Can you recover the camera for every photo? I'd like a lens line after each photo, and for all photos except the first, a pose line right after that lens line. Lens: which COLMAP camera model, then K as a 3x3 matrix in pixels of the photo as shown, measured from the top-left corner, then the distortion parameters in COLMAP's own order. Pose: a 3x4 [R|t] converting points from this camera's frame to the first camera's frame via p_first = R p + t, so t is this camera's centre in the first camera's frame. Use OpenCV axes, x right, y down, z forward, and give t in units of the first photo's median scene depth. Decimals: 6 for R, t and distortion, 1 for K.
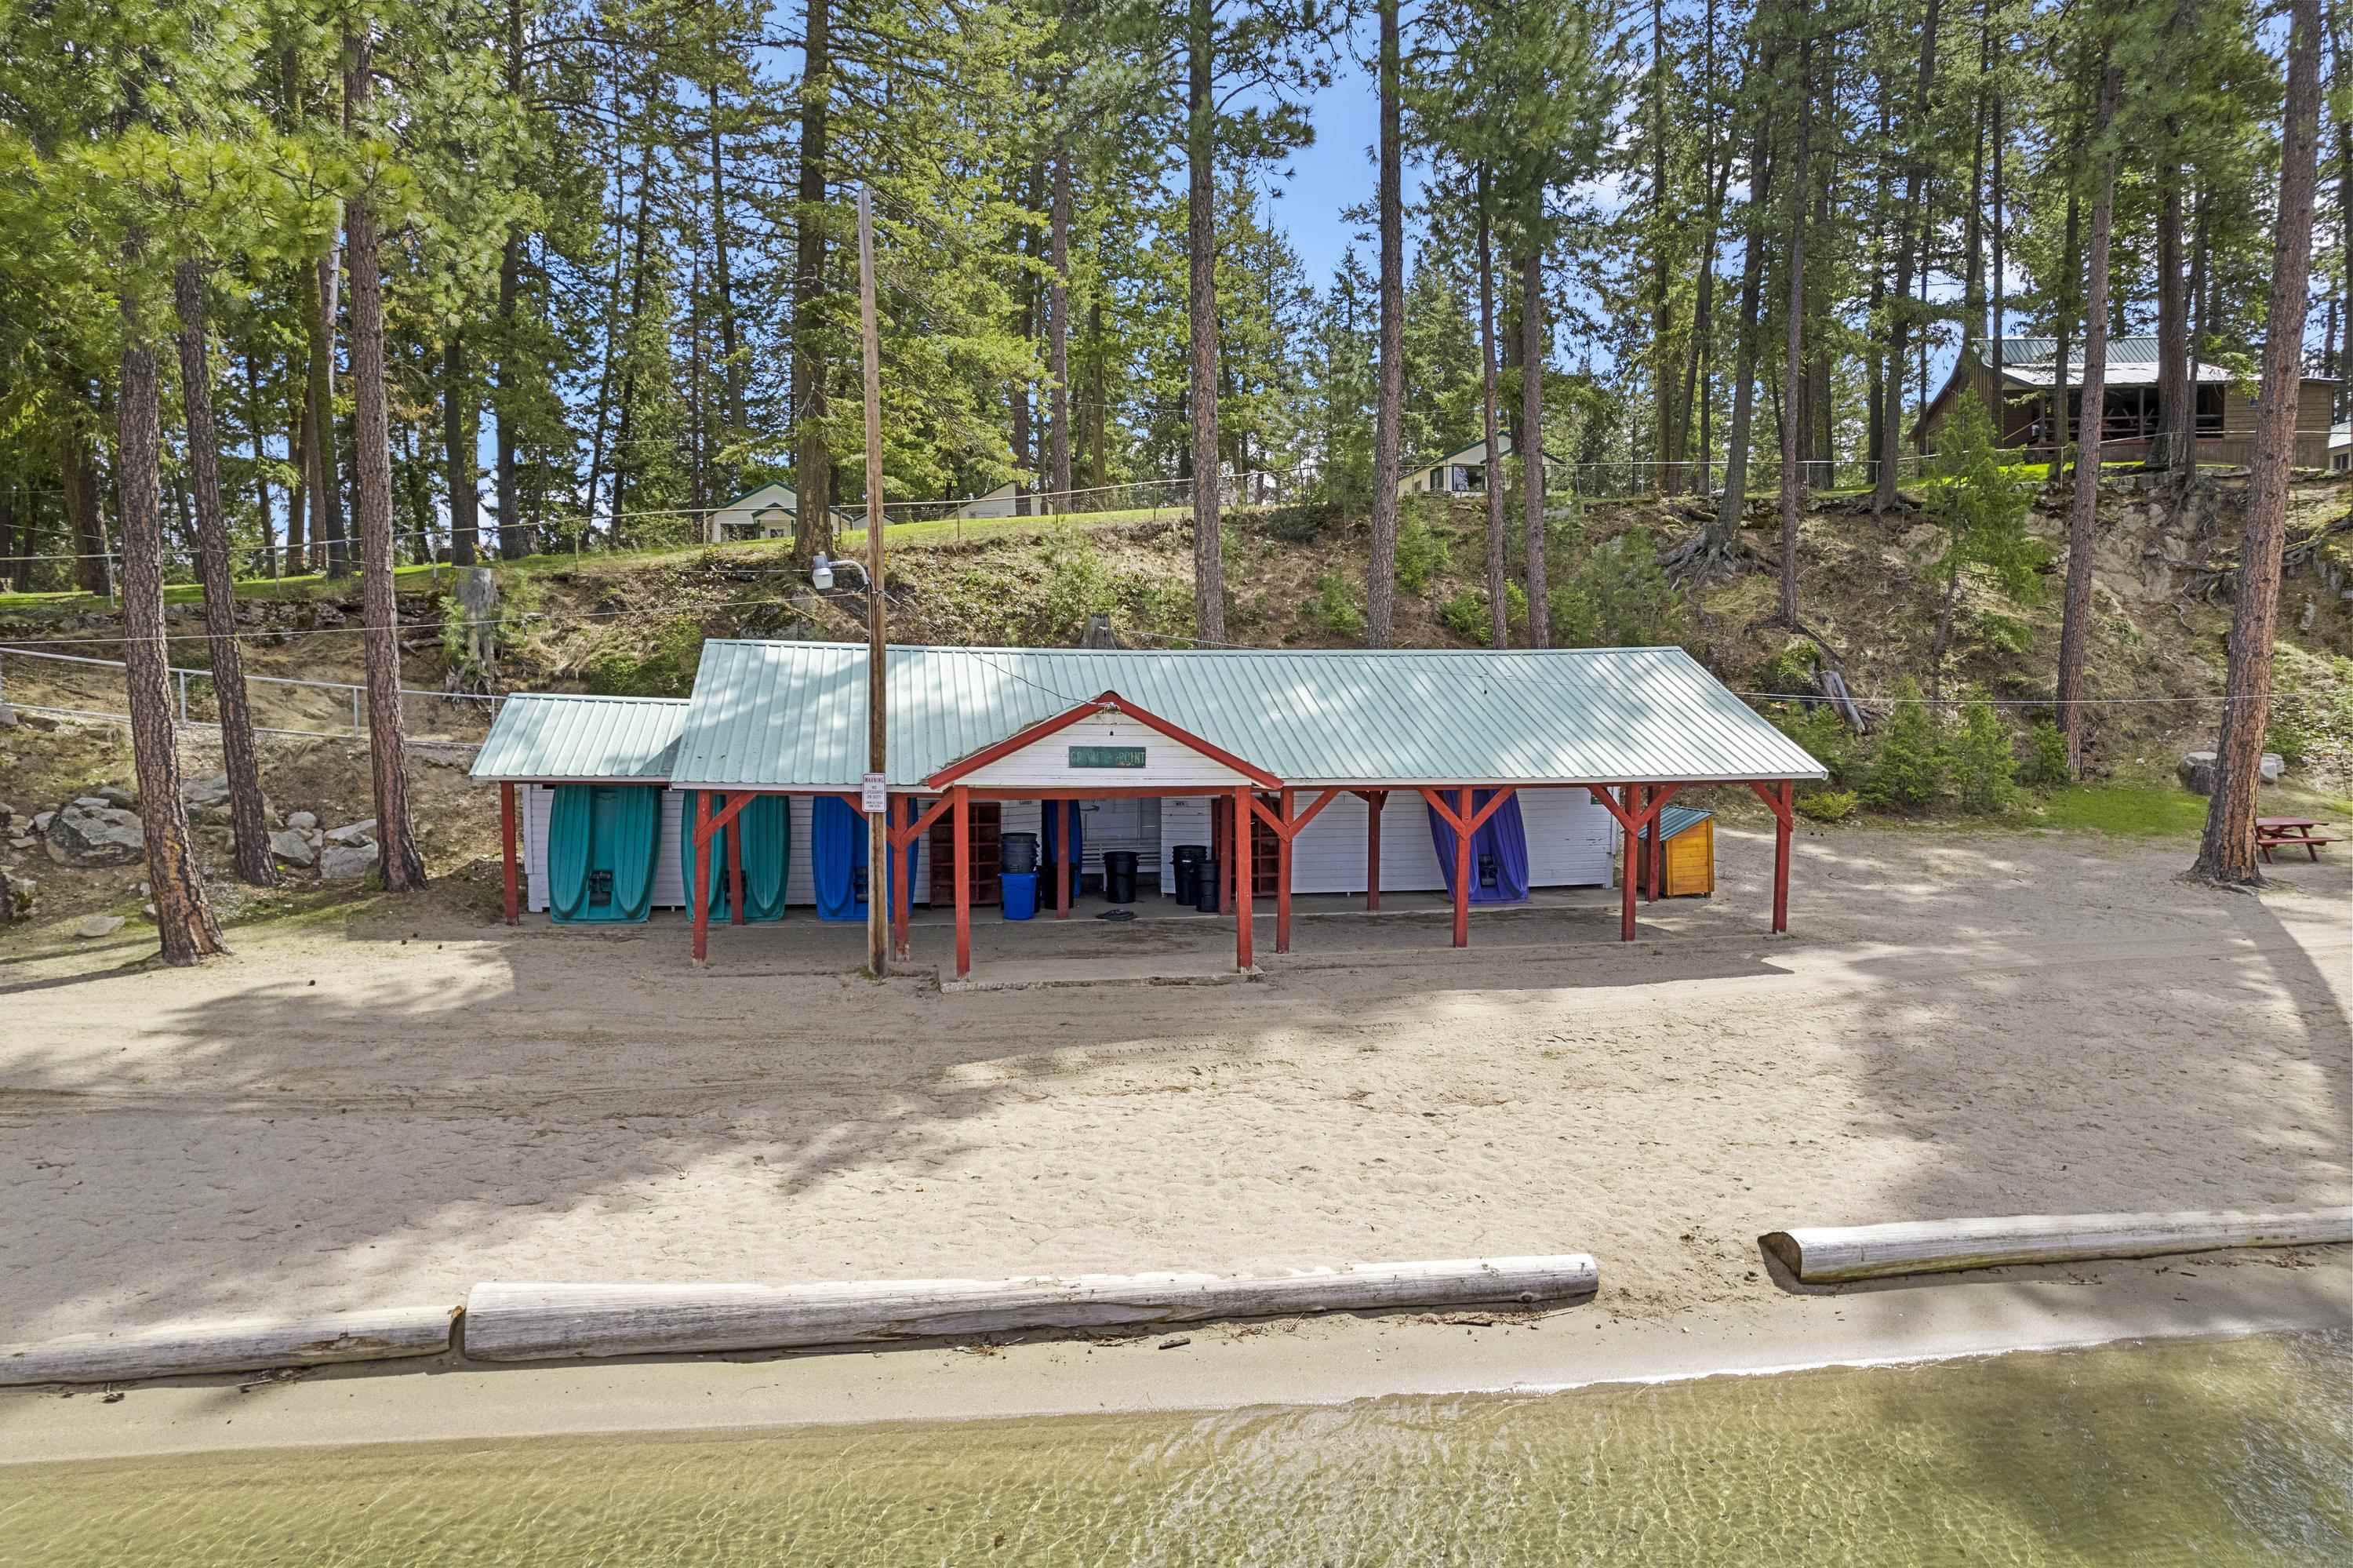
lens RADIAL K [[1507.9, 0, 1182.4], [0, 1507.9, 835.5], [0, 0, 1]] dist [-0.136170, 0.117353]
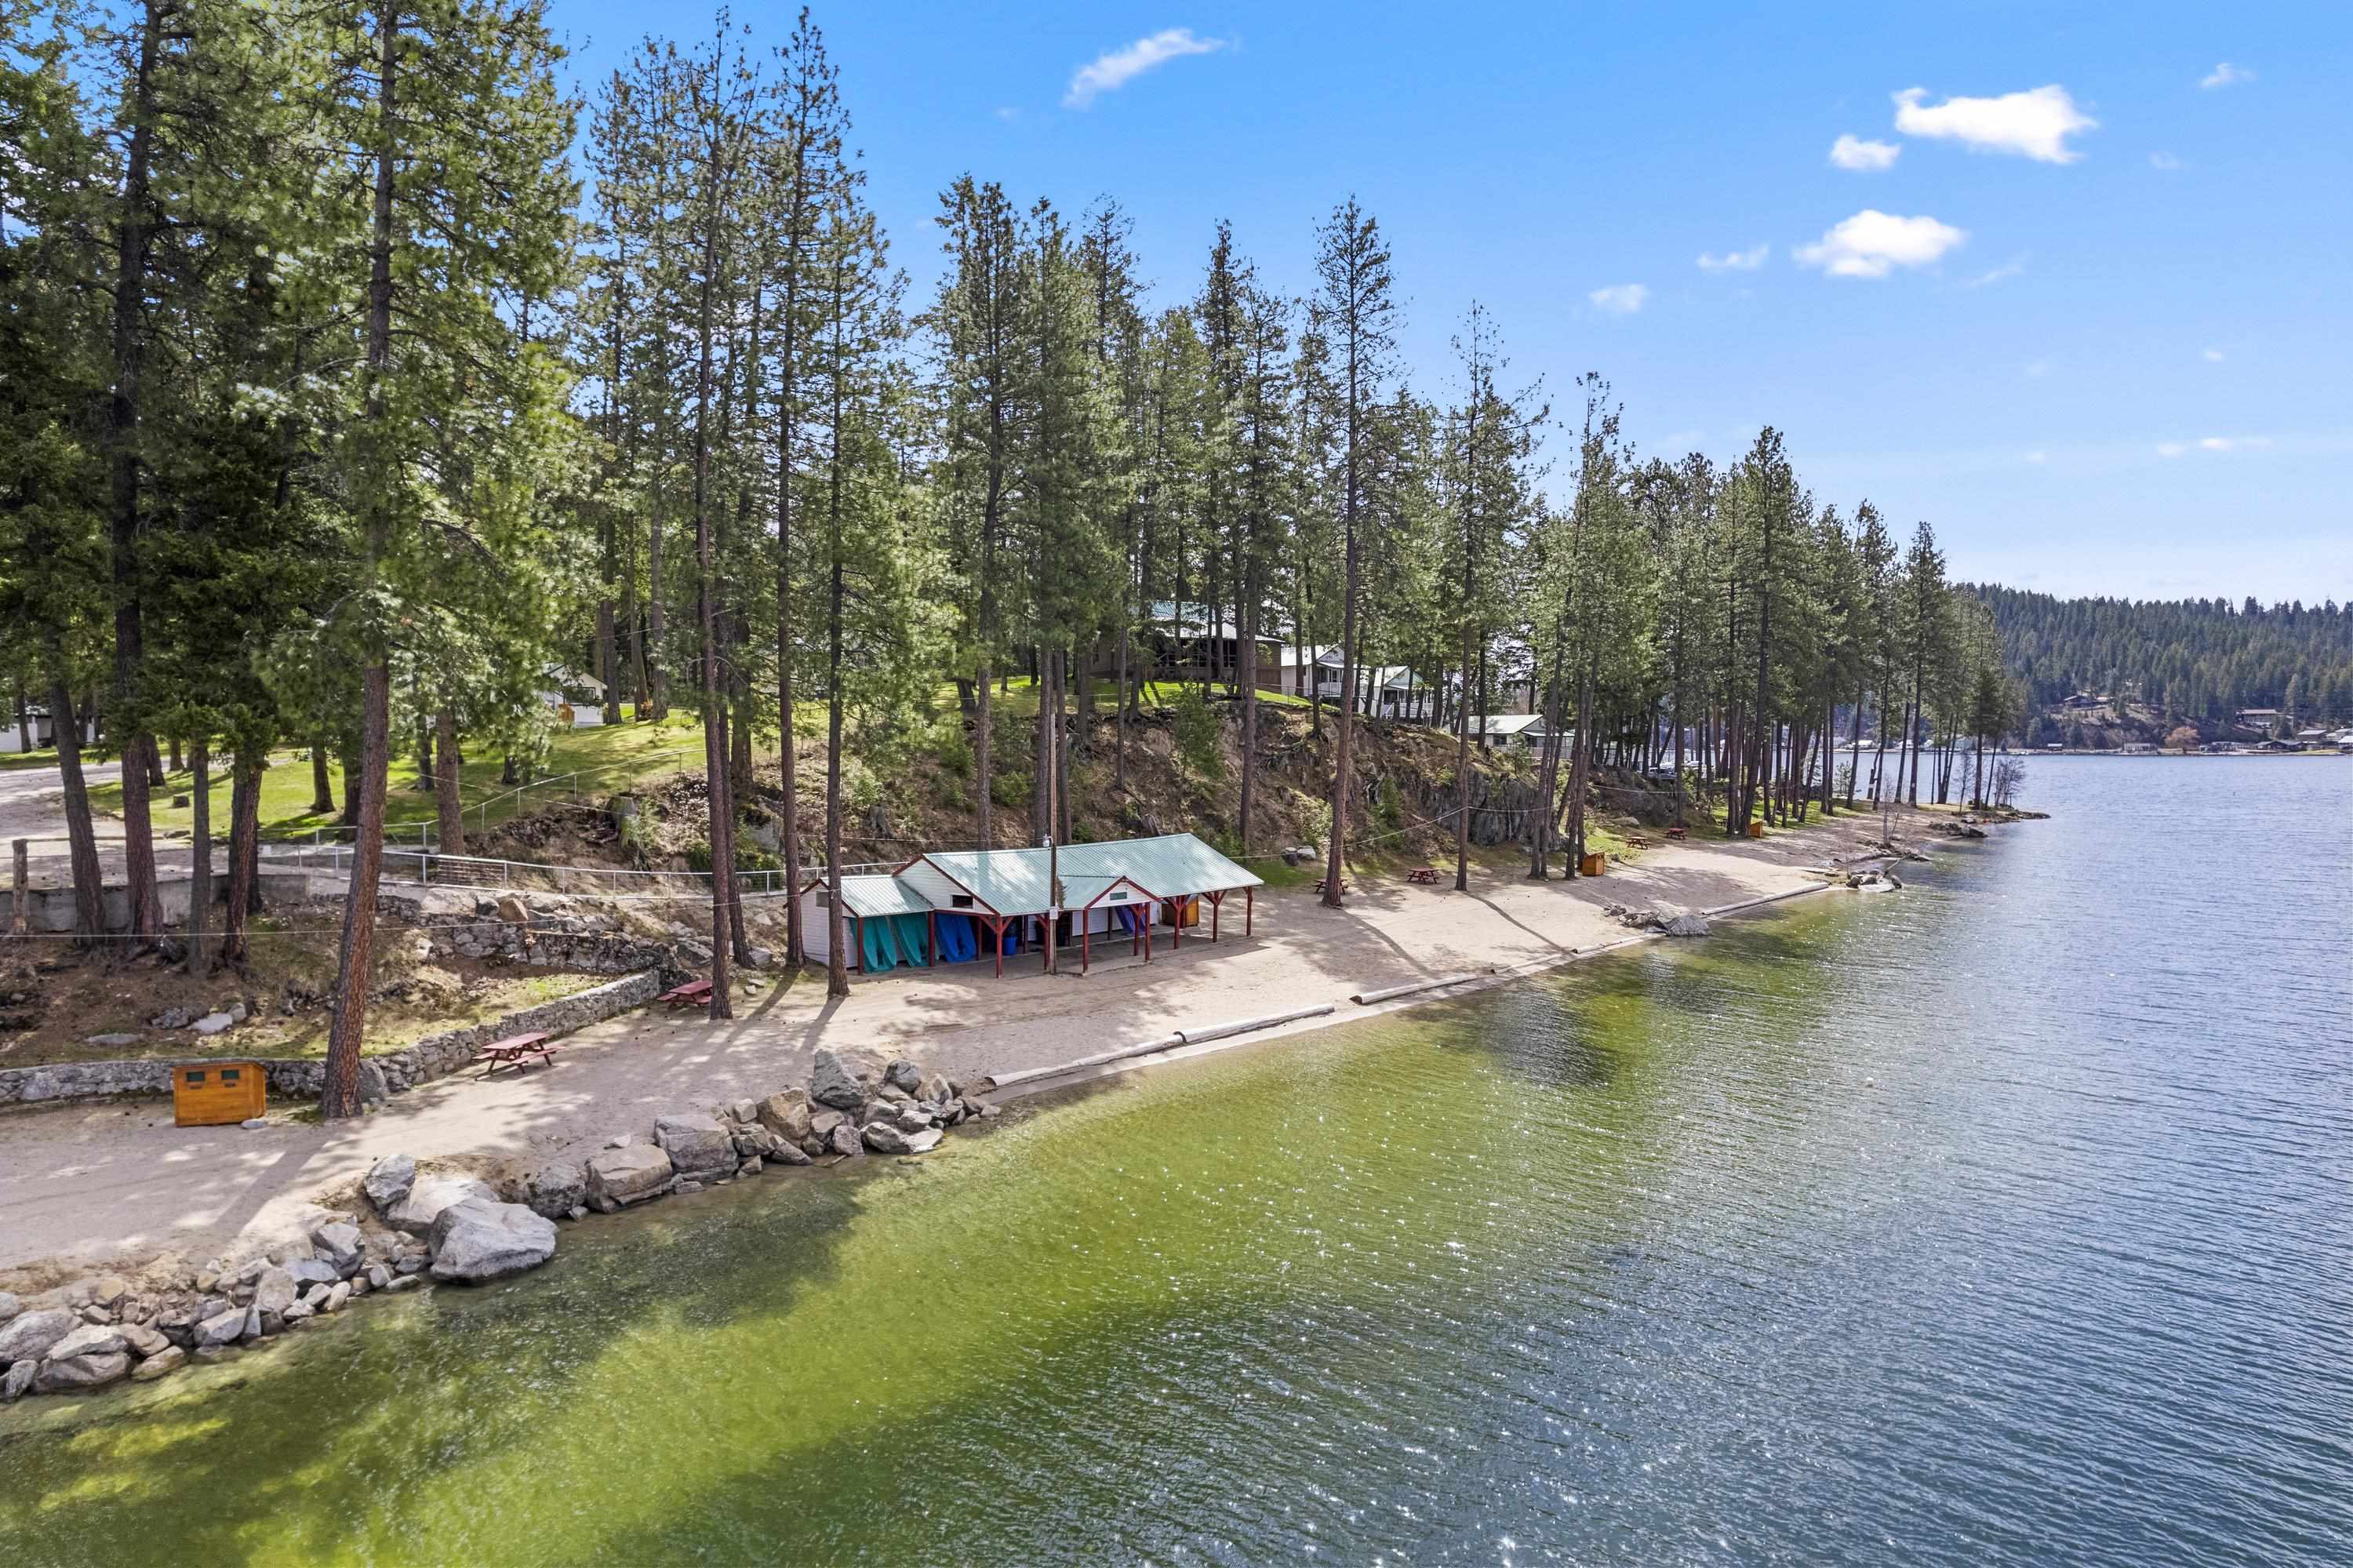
lens RADIAL K [[1507.9, 0, 1182.4], [0, 1507.9, 835.5], [0, 0, 1]] dist [-0.136170, 0.117353]
pose [[0.766191, -0.035470, 0.641633, -1.972375], [0.041219, 0.999132, 0.006012, -0.193224], [-0.641289, 0.021842, 0.766988, -1.514247]]
